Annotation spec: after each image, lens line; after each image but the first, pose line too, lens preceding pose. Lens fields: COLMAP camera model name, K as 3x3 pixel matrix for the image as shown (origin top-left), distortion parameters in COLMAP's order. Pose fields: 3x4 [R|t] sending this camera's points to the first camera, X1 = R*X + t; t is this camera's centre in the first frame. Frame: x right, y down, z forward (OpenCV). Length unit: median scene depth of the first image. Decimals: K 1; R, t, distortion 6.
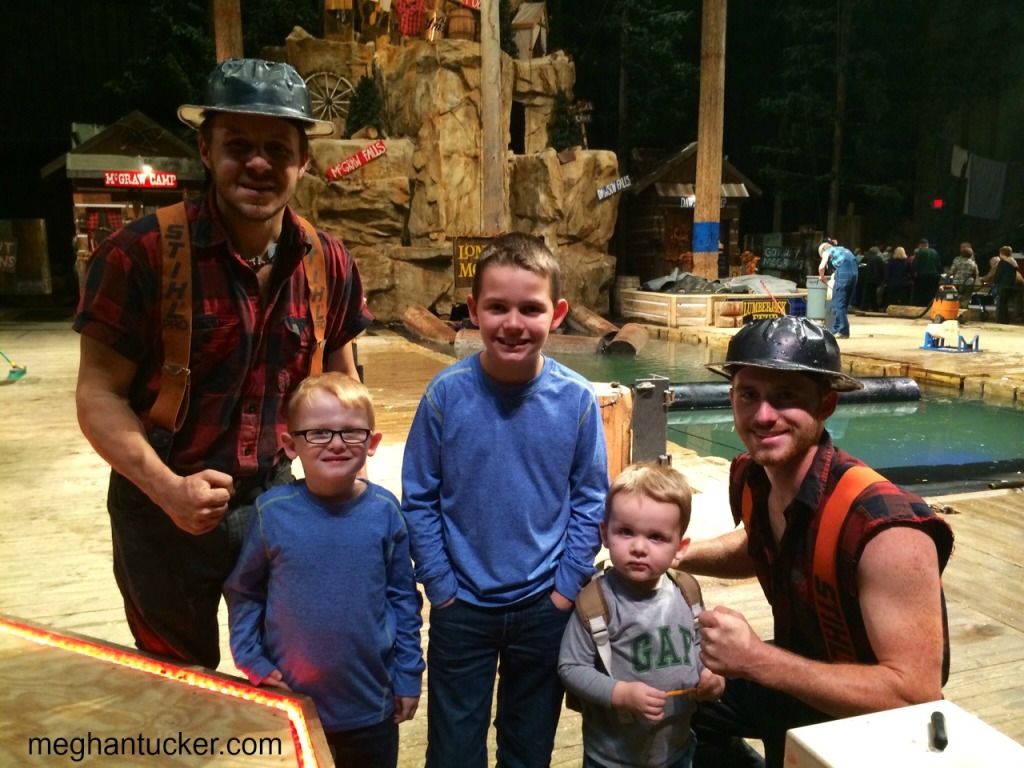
lens RADIAL K [[892.4, 0, 513.0], [0, 892.4, 383.6], [0, 0, 1]] dist [0.059430, 0.000310]
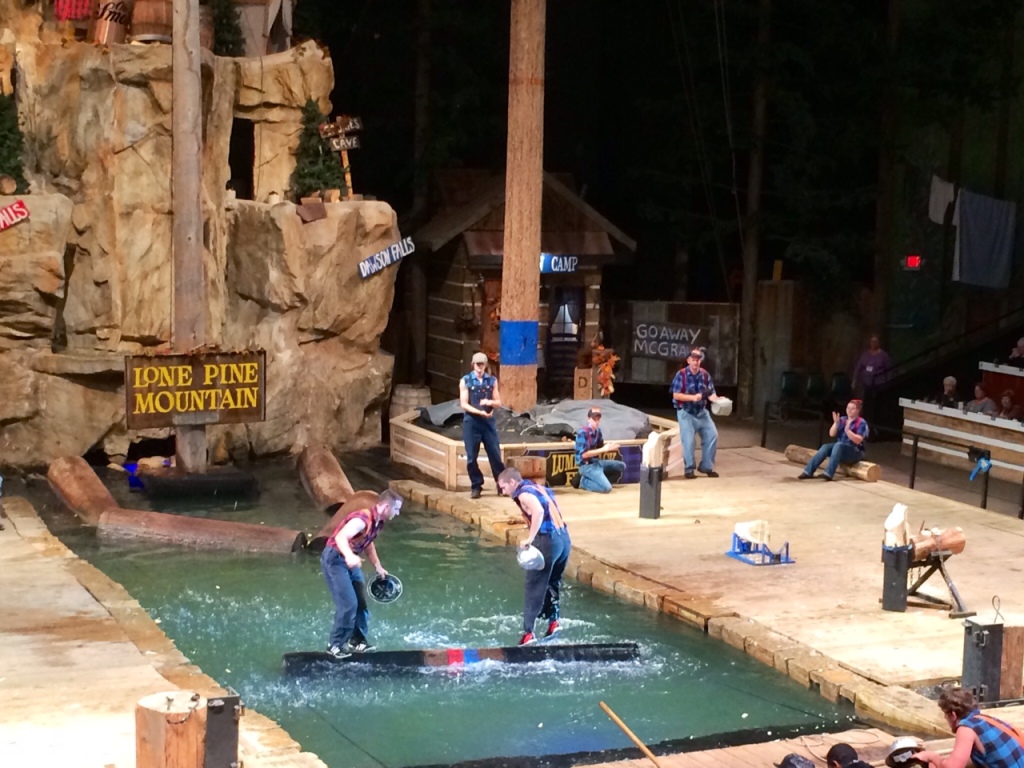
lens RADIAL K [[1871.0, 0, 512.1], [0, 1871.0, 384.2], [0, 0, 1]] dist [0.055322, 0.000000]
pose [[0.995315, 0.014015, 0.095667, 0.077974], [-0.011229, 0.999499, -0.029595, -0.091042], [-0.096034, 0.028382, 0.994973, -0.386609]]
